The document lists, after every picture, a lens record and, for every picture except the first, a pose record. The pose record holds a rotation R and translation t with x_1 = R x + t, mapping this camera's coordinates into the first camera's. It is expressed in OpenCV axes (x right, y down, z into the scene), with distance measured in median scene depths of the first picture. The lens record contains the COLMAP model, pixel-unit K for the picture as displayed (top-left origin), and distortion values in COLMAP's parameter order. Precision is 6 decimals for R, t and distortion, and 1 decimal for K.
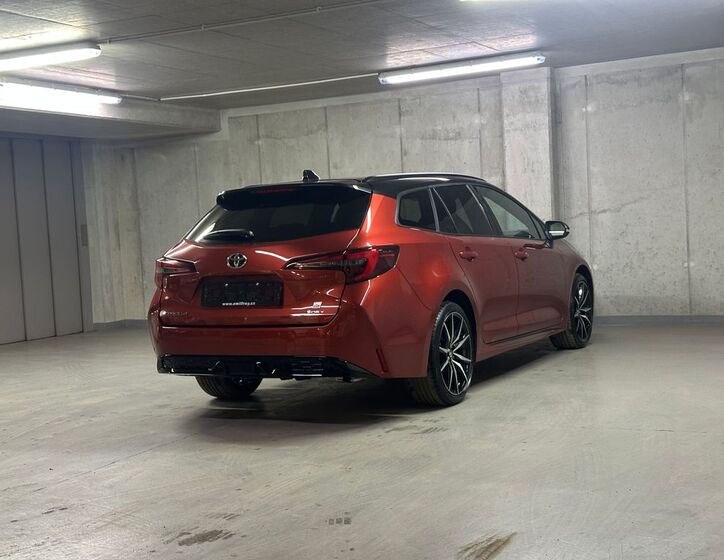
lens RADIAL K [[1049.2, 0, 362.5], [0, 1049.2, 273.9], [0, 0, 1]] dist [0.150221, 0.000000]
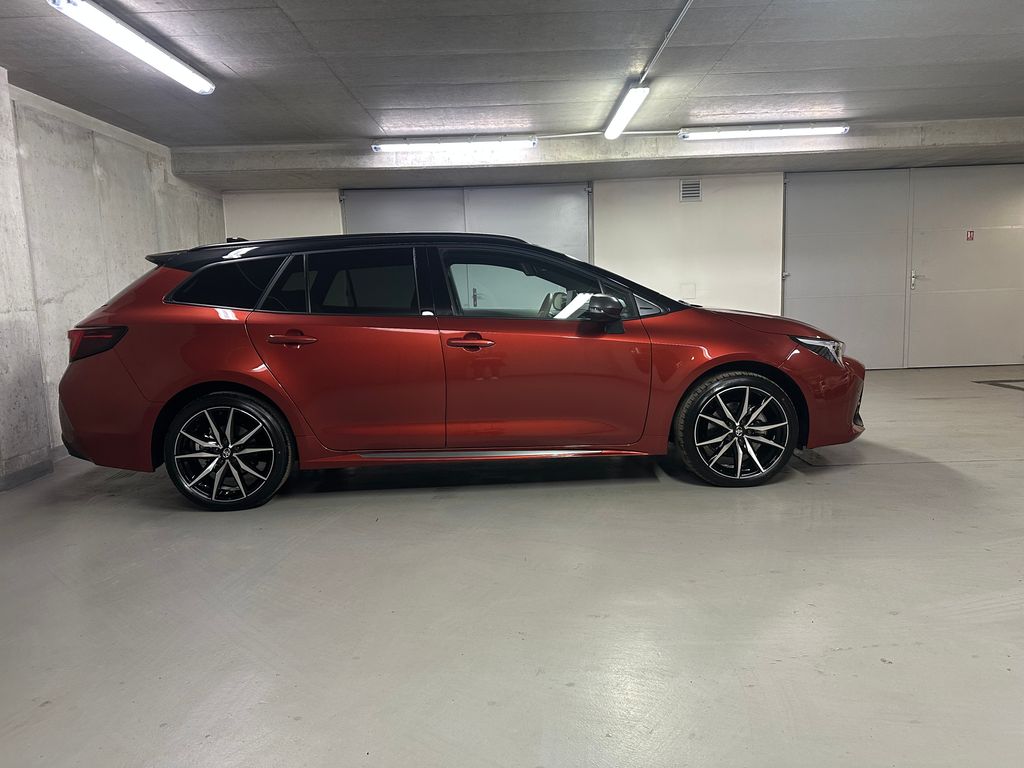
lens RADIAL K [[706.5, 0, 517.3], [0, 706.5, 387.9], [0, 0, 1]] dist [0.017762, -0.035823]
pose [[-0.452485, -0.057129, 0.889940, -0.348670], [0.097152, 0.988848, 0.112875, -0.023859], [-0.886464, 0.137534, -0.441889, 0.934148]]
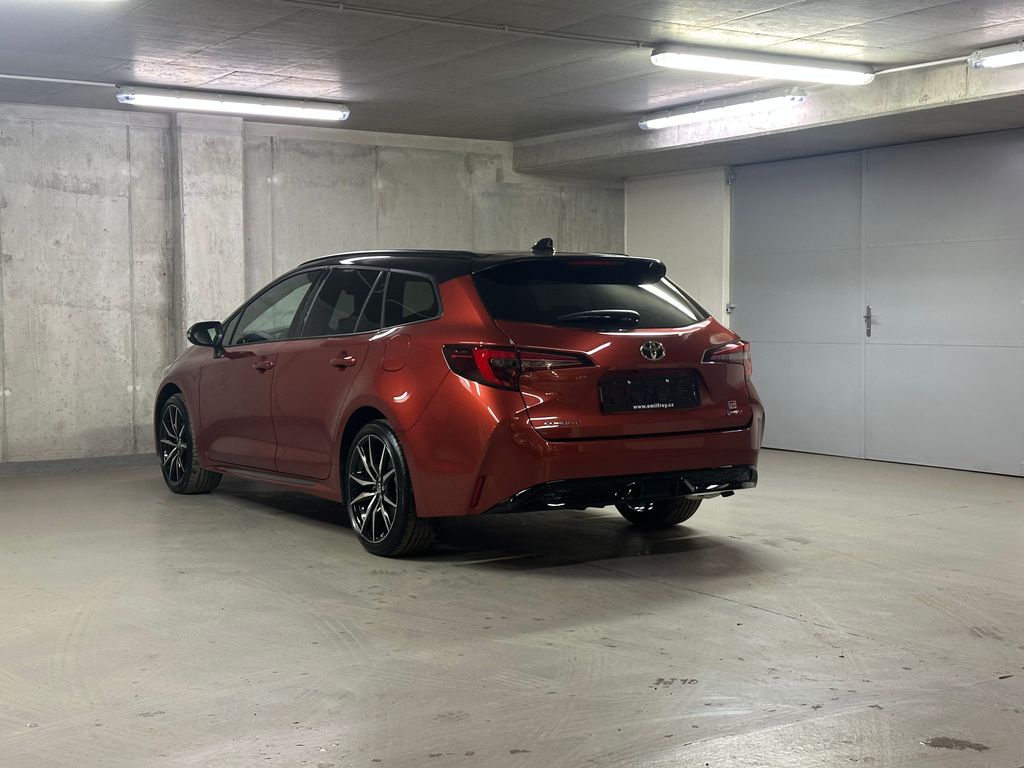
lens RADIAL K [[1426.5, 0, 513.0], [0, 1426.5, 380.4], [0, 0, 1]] dist [0.136491, 0.000000]
pose [[0.496705, 0.007979, 0.867883, -0.619010], [0.016964, 0.999677, -0.018899, 0.015704], [-0.867754, 0.024110, 0.496409, 0.320957]]
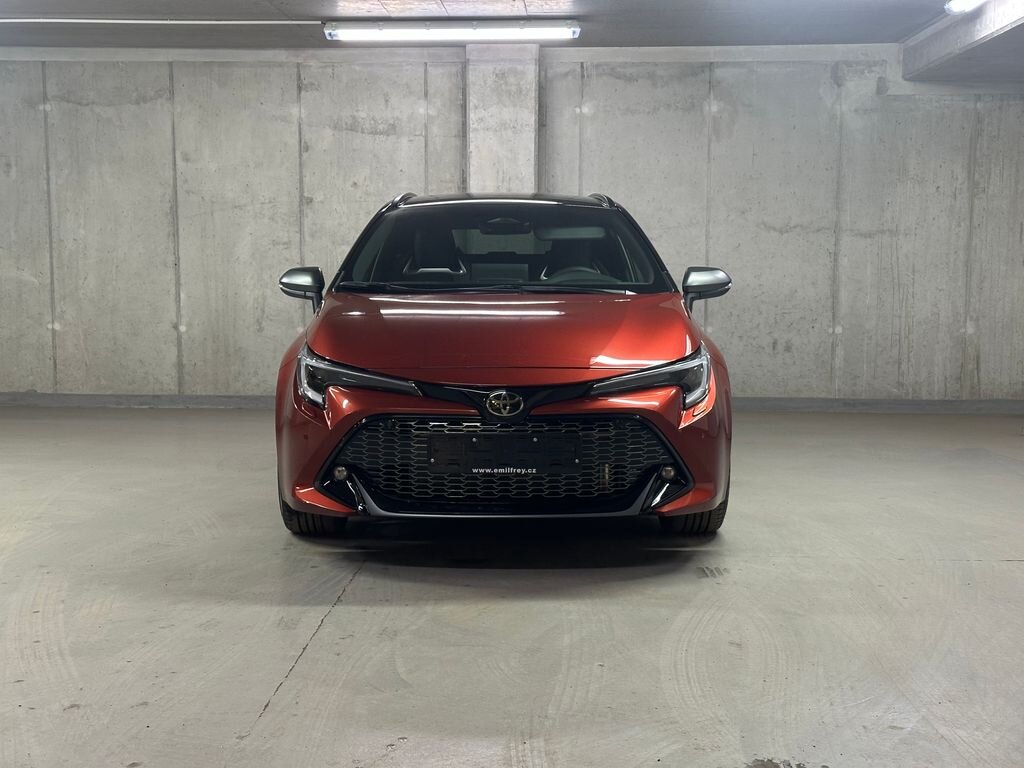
lens RADIAL K [[1426.5, 0, 515.2], [0, 1426.5, 394.6], [0, 0, 1]] dist [0.136491, 0.000000]
pose [[0.908954, 0.013036, 0.416693, -0.234104], [-0.032200, 0.998720, 0.038995, 0.001652], [-0.415651, -0.048862, 0.908211, 0.120640]]
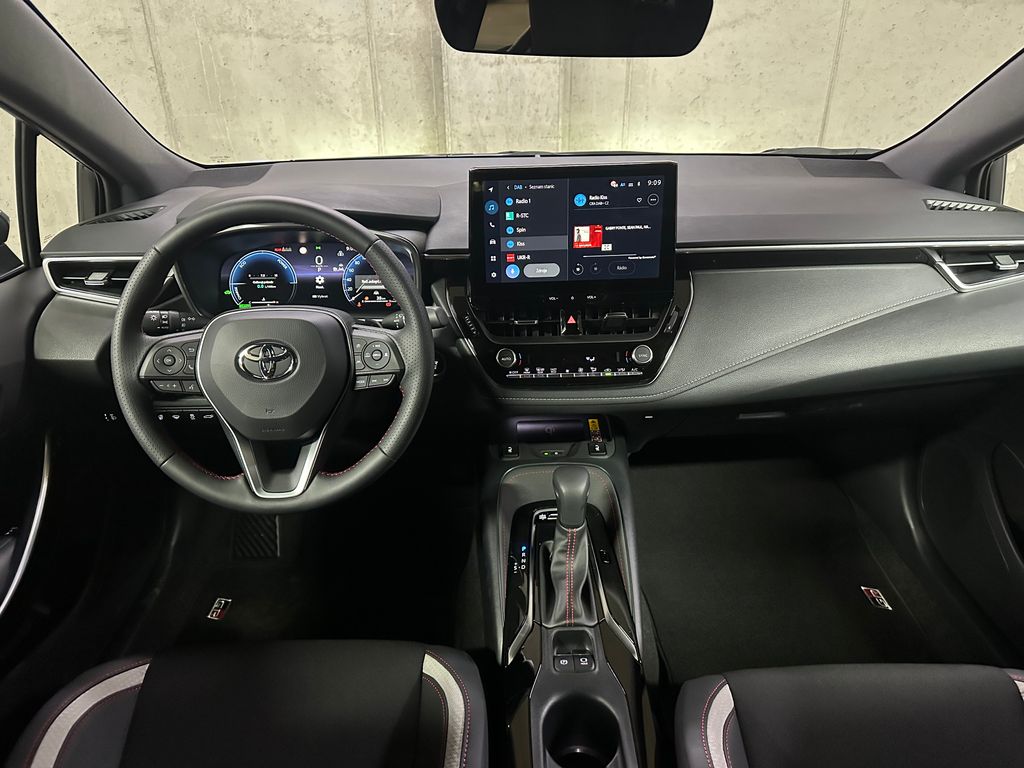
lens RADIAL K [[706.5, 0, 526.5], [0, 706.5, 348.4], [0, 0, 1]] dist [0.017762, -0.035823]
pose [[0.870832, -0.164962, 0.463075, 0.023435], [-0.020337, 0.929117, 0.369226, -0.049241], [-0.491159, -0.330951, 0.805750, 0.750285]]
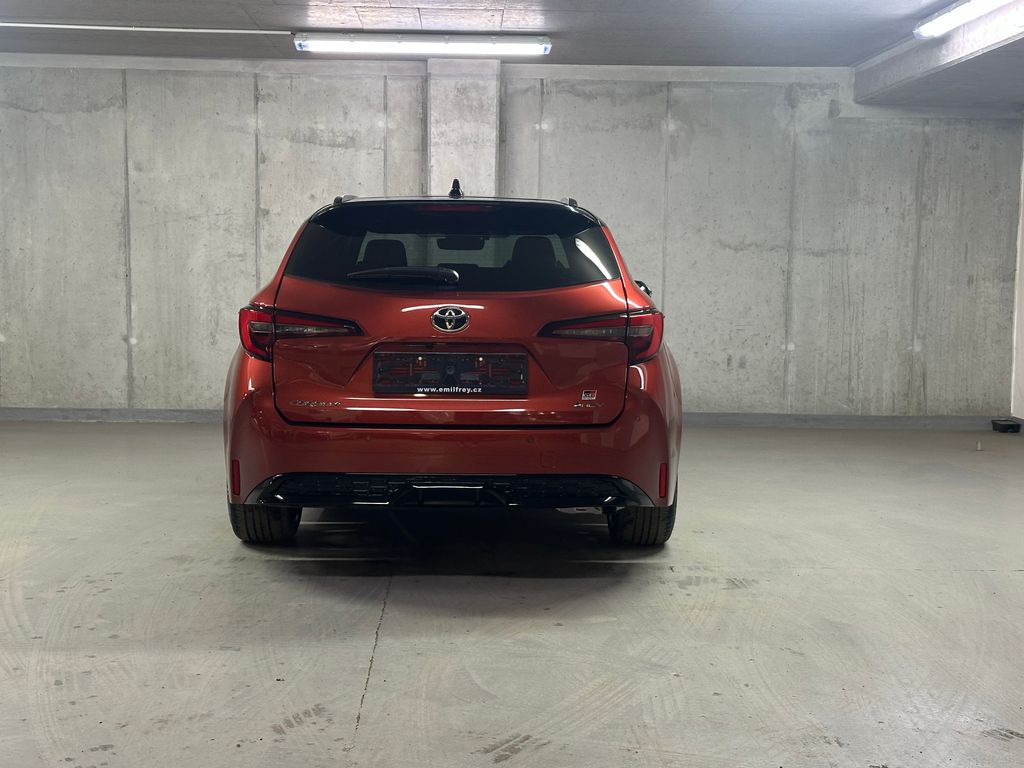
lens RADIAL K [[1426.5, 0, 503.7], [0, 1426.5, 399.3], [0, 0, 1]] dist [0.136491, 0.000000]
pose [[0.875748, 0.019954, 0.482356, -0.280205], [-0.037799, 0.998912, 0.027303, 0.005548], [-0.481287, -0.042143, 0.875549, 0.144150]]
